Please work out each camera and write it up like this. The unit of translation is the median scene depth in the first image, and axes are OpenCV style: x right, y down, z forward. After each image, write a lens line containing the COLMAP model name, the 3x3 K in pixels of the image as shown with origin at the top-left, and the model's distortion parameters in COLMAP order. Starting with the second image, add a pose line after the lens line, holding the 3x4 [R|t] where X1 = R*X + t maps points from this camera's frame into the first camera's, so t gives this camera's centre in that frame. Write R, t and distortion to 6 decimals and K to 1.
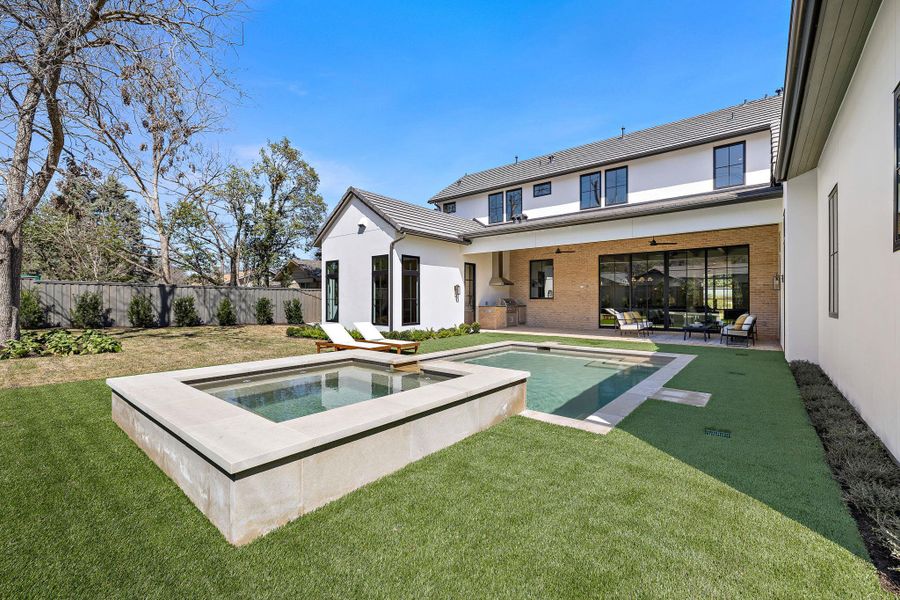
lens RADIAL K [[383.7, 0, 450.0], [0, 383.7, 300.0], [0, 0, 1]] dist [-0.000058, -0.000008]
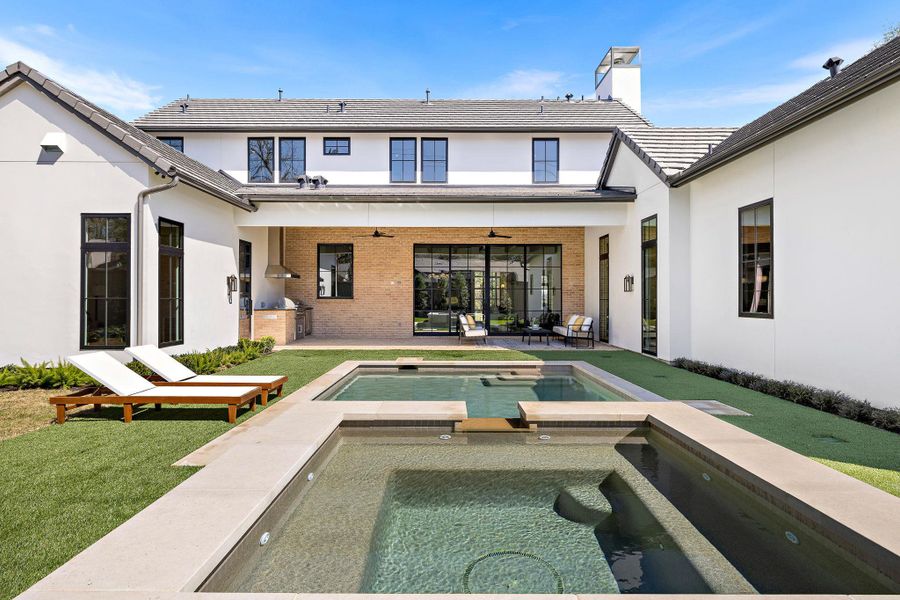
lens RADIAL K [[499.7, 0, 450.0], [0, 499.7, 300.0], [0, 0, 1]] dist [-0.003663, -0.000277]
pose [[0.766819, 0.000991, 0.641863, -0.233864], [-0.002394, 0.999996, 0.001316, -0.002175], [-0.641859, -0.002546, 0.766819, 0.175855]]
